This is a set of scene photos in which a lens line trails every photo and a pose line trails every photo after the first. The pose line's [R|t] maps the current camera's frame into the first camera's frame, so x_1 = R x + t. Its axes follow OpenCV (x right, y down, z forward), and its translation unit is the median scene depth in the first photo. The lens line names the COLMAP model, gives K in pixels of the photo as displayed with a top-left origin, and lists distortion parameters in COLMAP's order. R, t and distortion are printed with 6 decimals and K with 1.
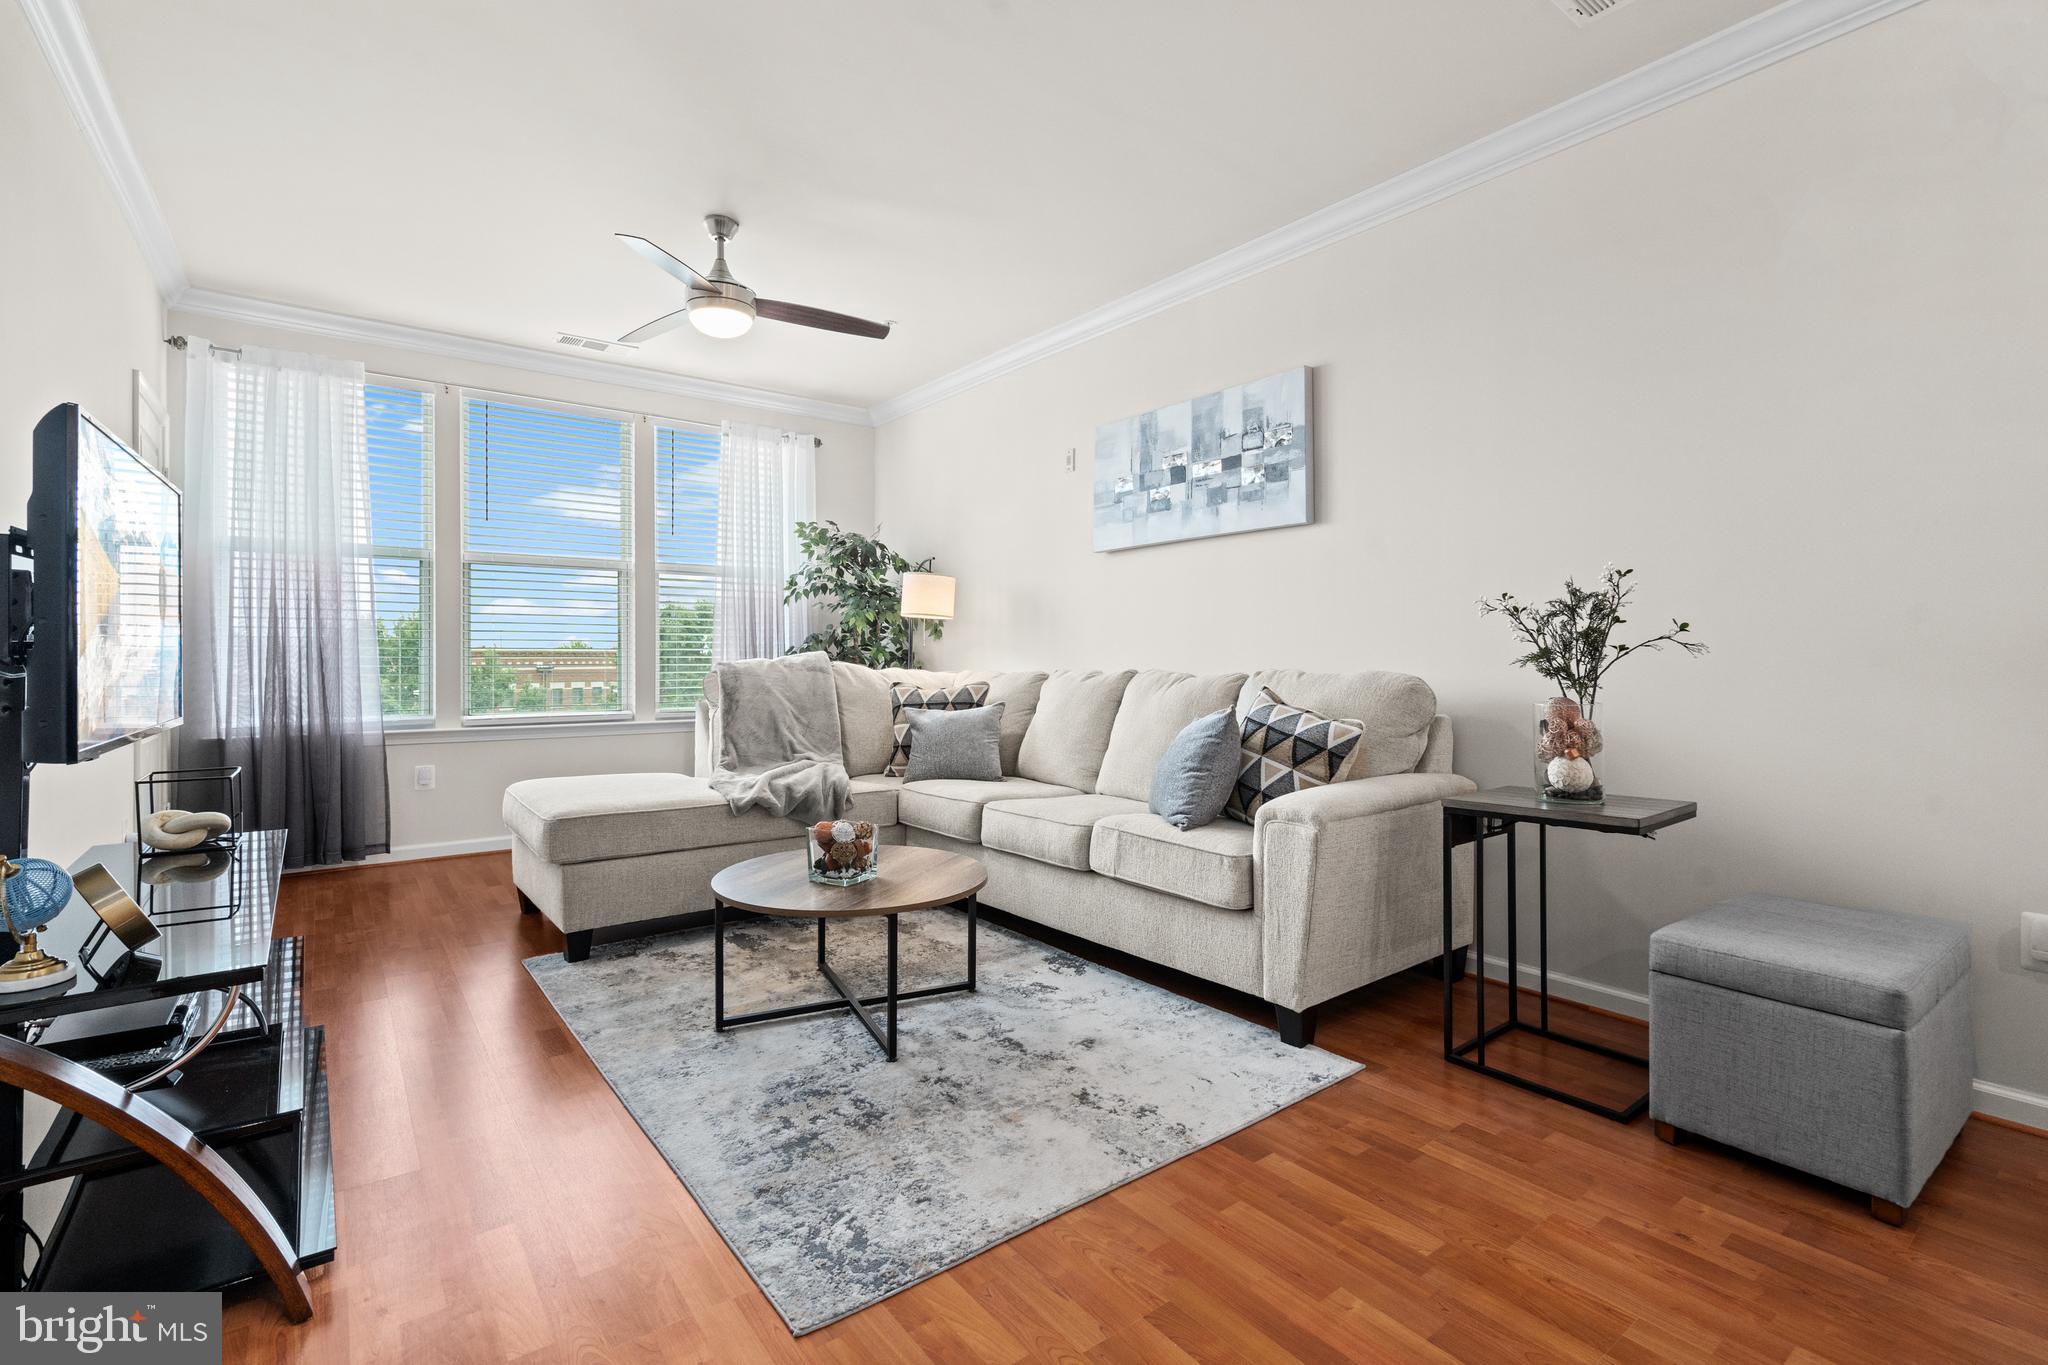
lens RADIAL K [[929.3, 0, 1023.7], [0, 929.3, 660.1], [0, 0, 1]] dist [-0.001821, 0.000123]
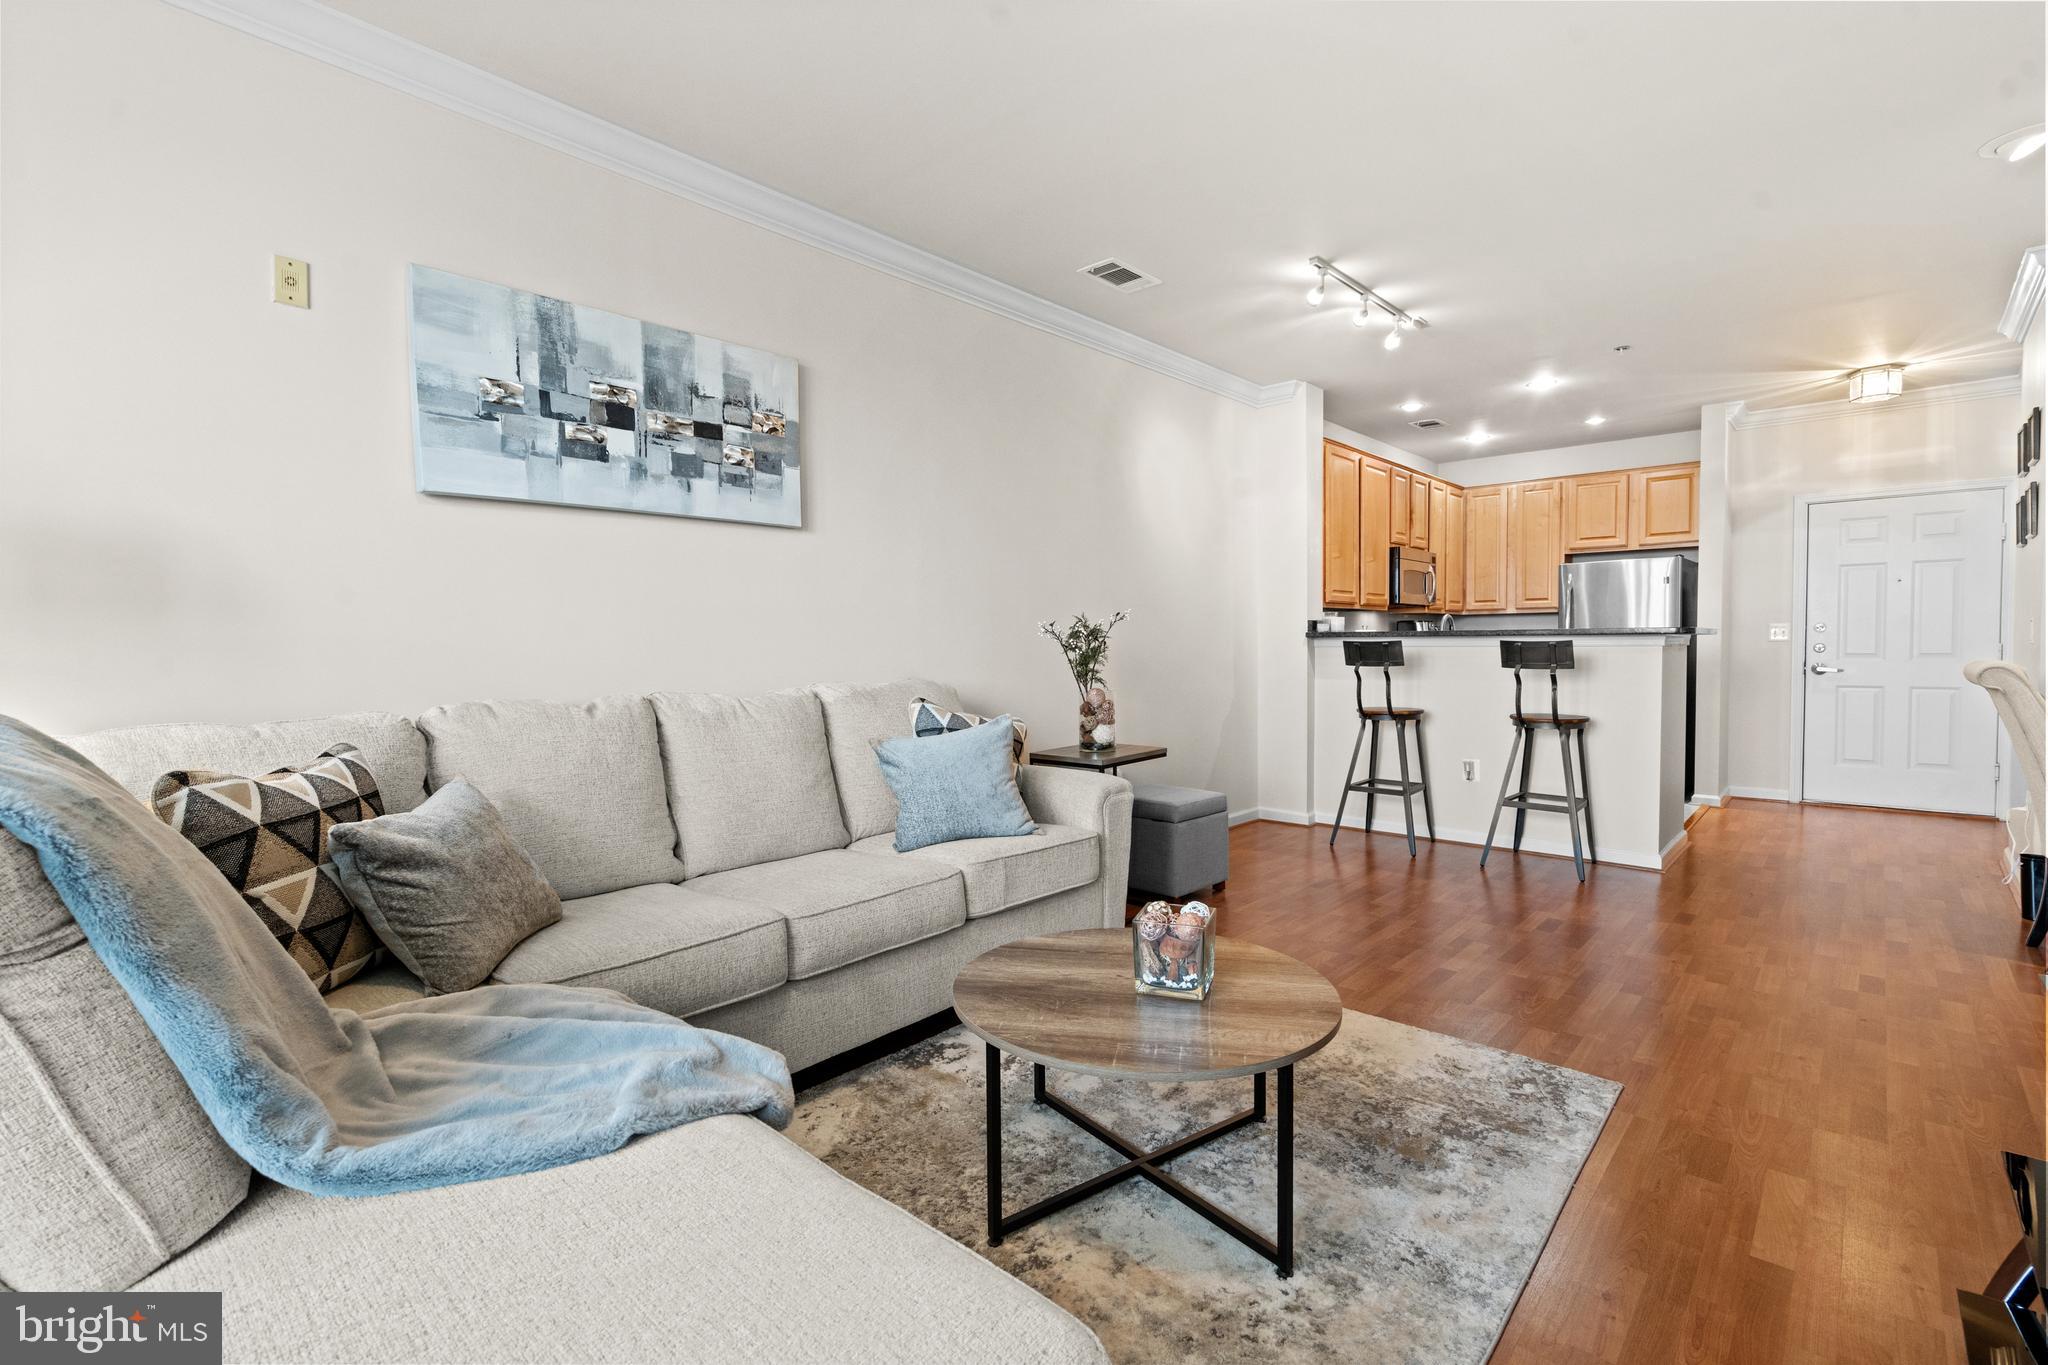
lens RADIAL K [[919.4, 0, 1024.4], [0, 919.4, 678.3], [0, 0, 1]] dist [-0.001946, 0.000193]
pose [[-0.173981, -0.033846, 0.984167, -0.619835], [0.012191, 0.999259, 0.036521, -0.023472], [-0.984673, 0.018352, -0.173440, 0.875740]]
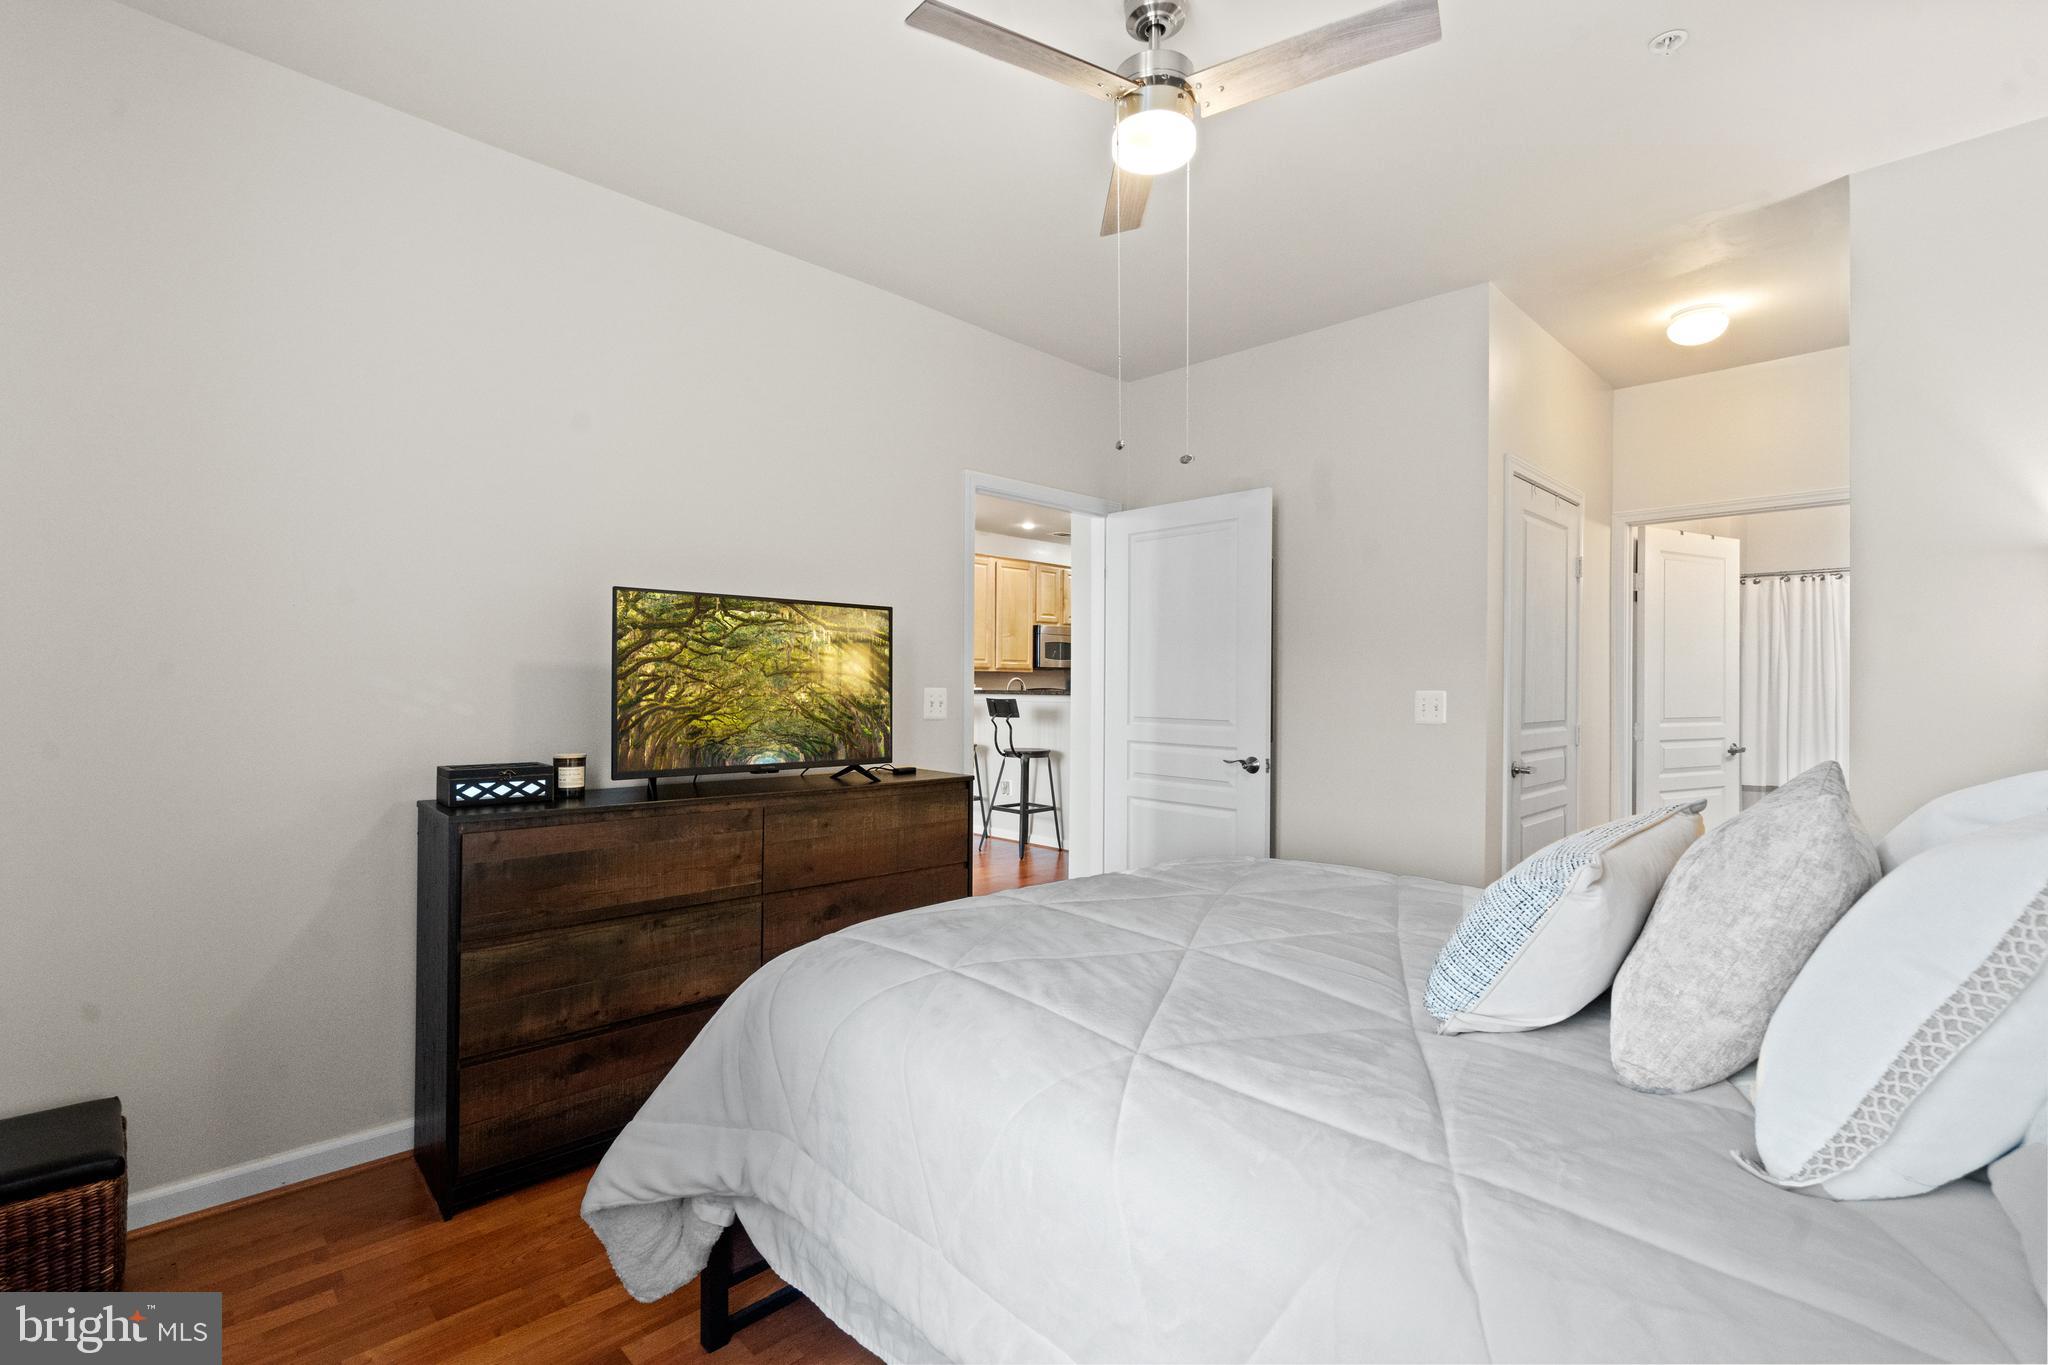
lens RADIAL K [[922.8, 0, 1020.4], [0, 922.8, 671.1], [0, 0, 1]] dist [-0.003214, 0.000399]
pose [[-0.112887, 0.021868, 0.993367, -1.302143], [0.000156, 0.999758, -0.021991, -0.034225], [-0.993608, -0.002328, -0.112863, 0.182066]]
